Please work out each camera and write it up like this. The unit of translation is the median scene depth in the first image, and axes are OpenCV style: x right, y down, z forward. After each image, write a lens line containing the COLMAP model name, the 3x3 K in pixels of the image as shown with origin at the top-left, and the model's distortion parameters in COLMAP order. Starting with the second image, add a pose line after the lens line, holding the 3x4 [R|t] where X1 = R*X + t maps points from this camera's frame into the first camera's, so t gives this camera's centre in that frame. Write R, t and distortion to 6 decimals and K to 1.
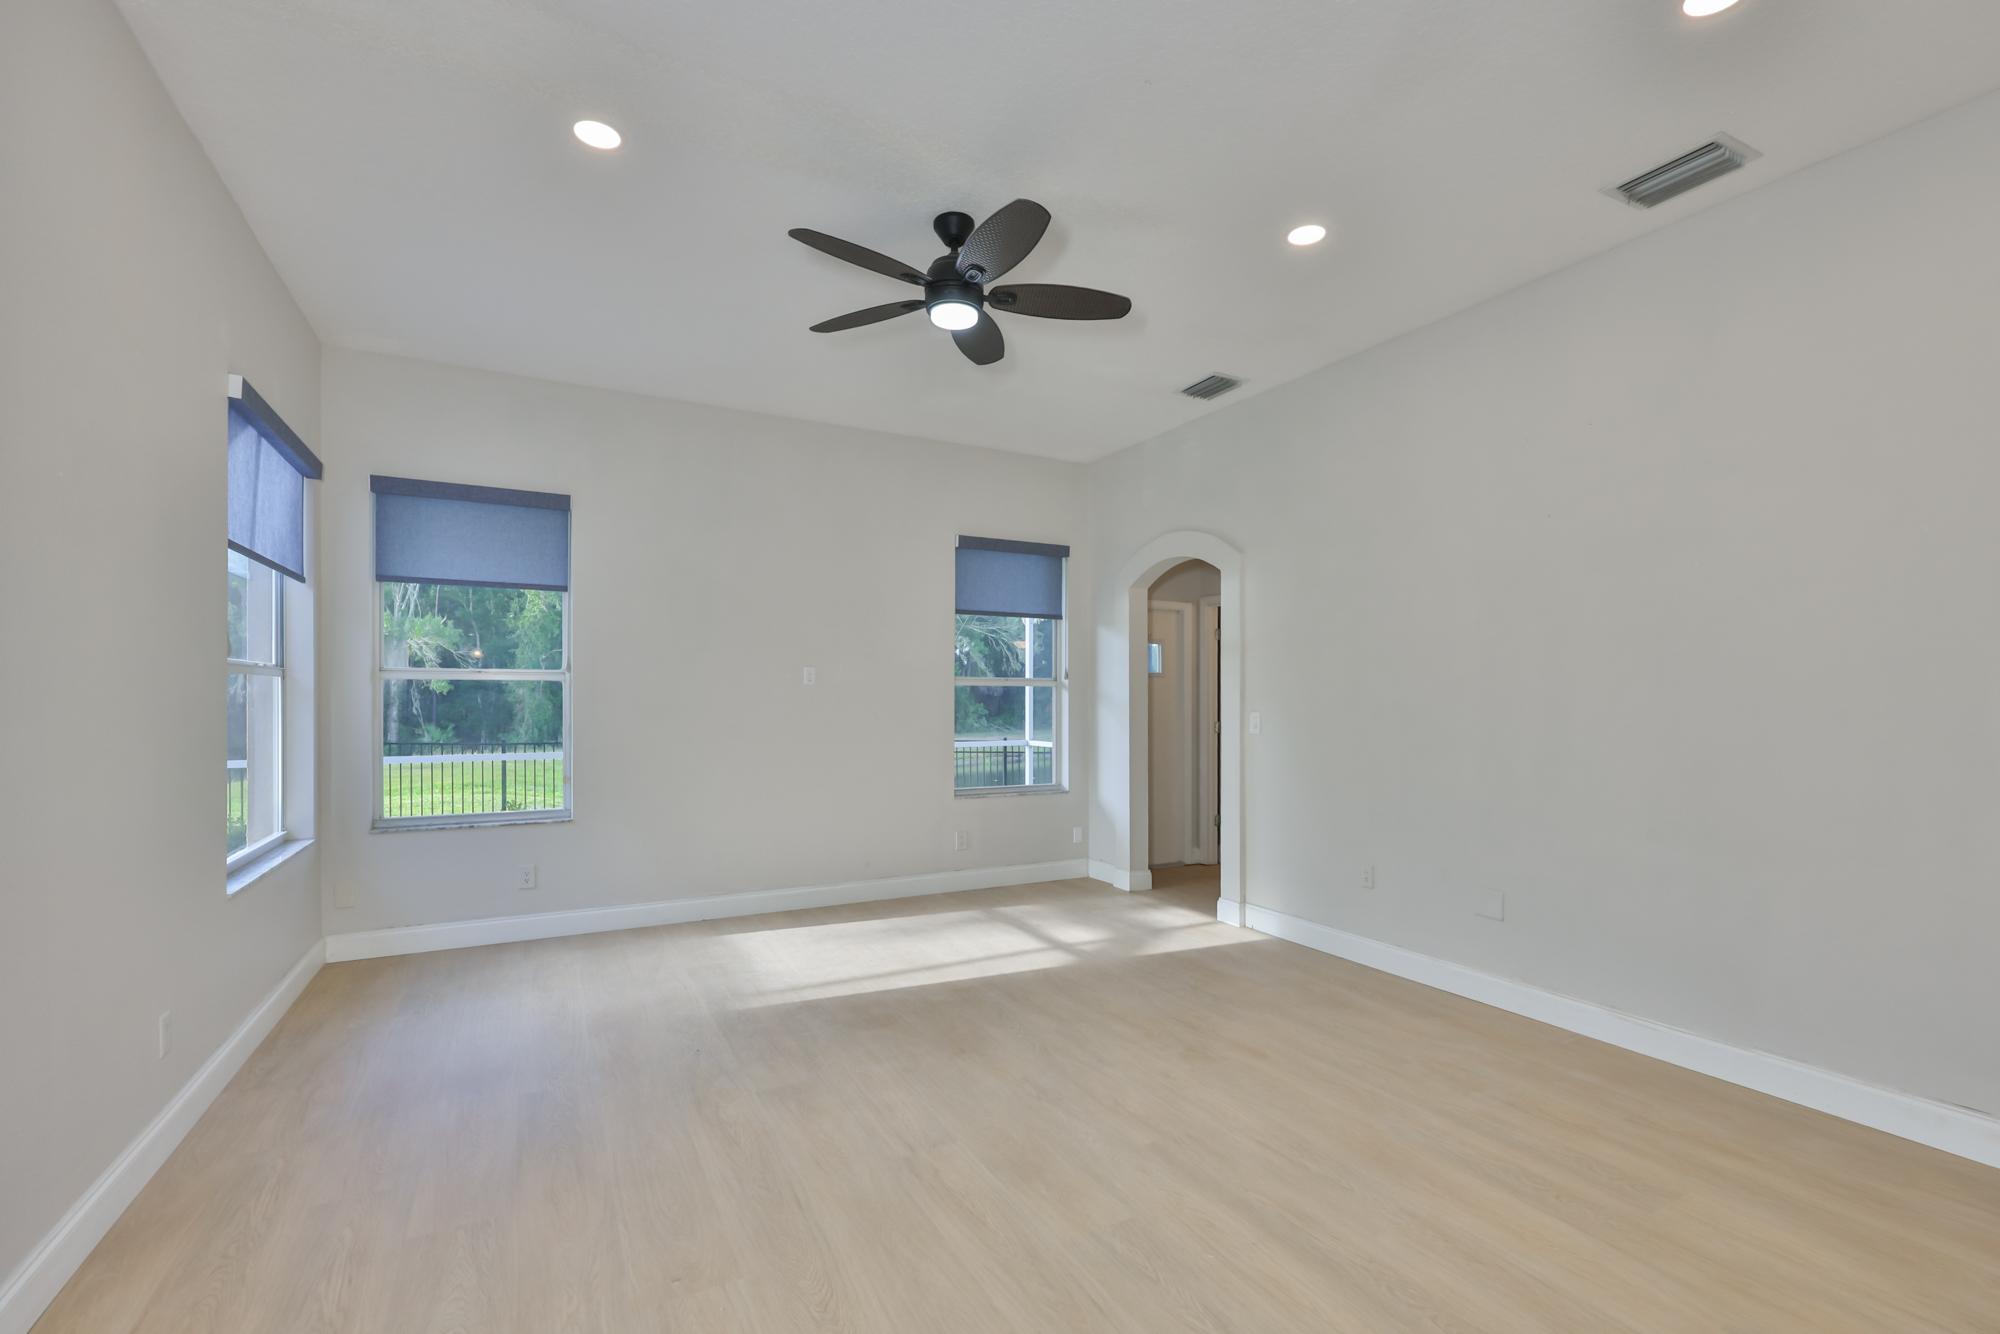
lens RADIAL K [[884.3, 0, 1023.1], [0, 884.3, 691.0], [0, 0, 1]] dist [-0.000050, -0.000015]
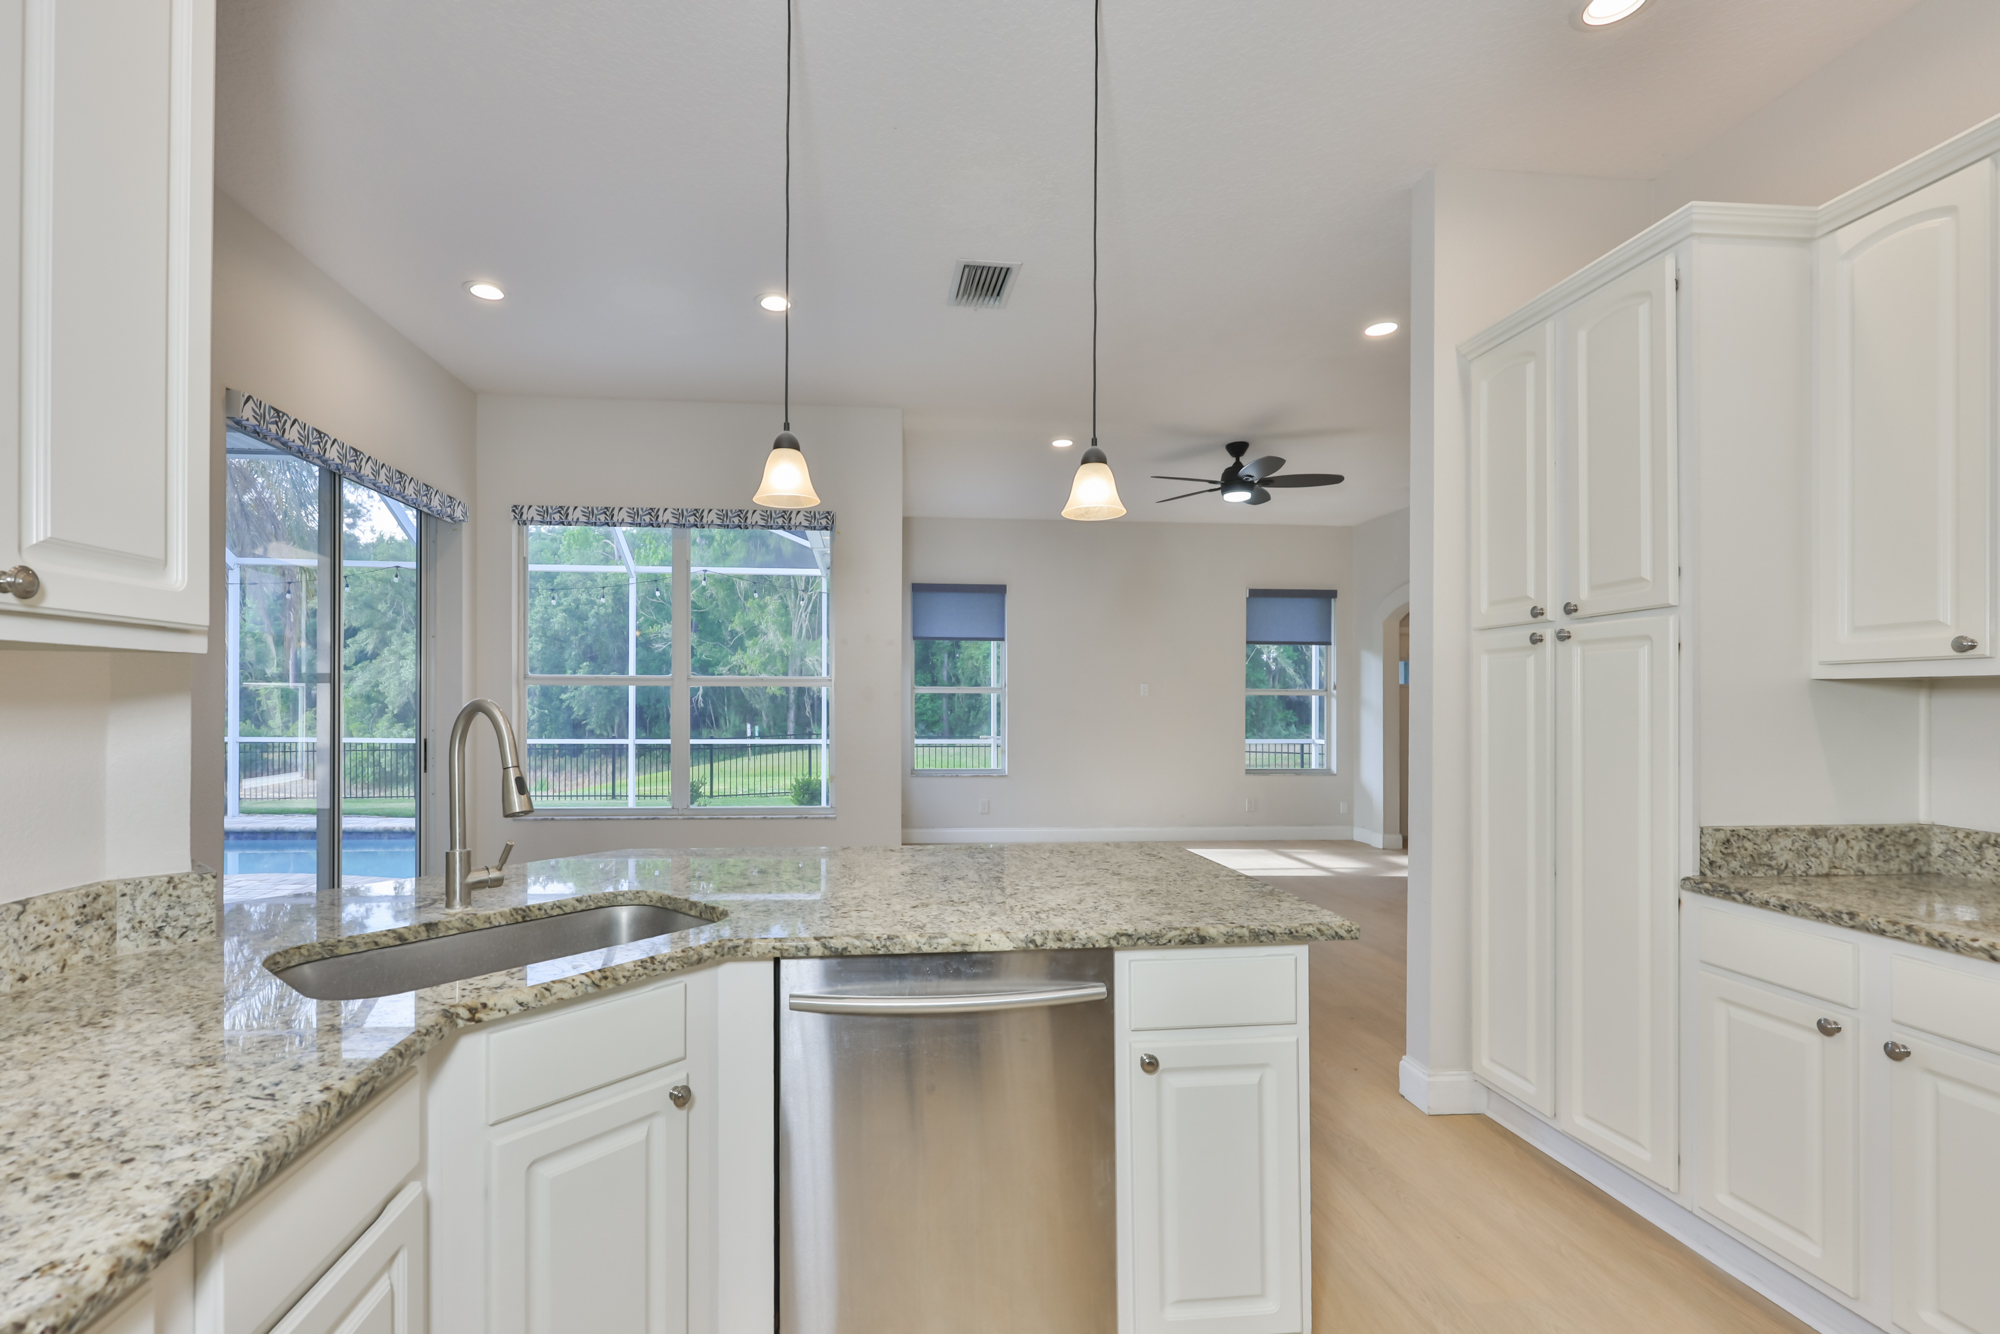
lens RADIAL K [[896.2, 0, 919.6], [0, 896.2, 708.1], [0, 0, 1]] dist [-0.003345, -0.000646]
pose [[0.902784, 0.003194, -0.430083, 0.075190], [0.001930, 0.999932, 0.011478, -0.003572], [0.430090, -0.011193, 0.902717, -0.566851]]
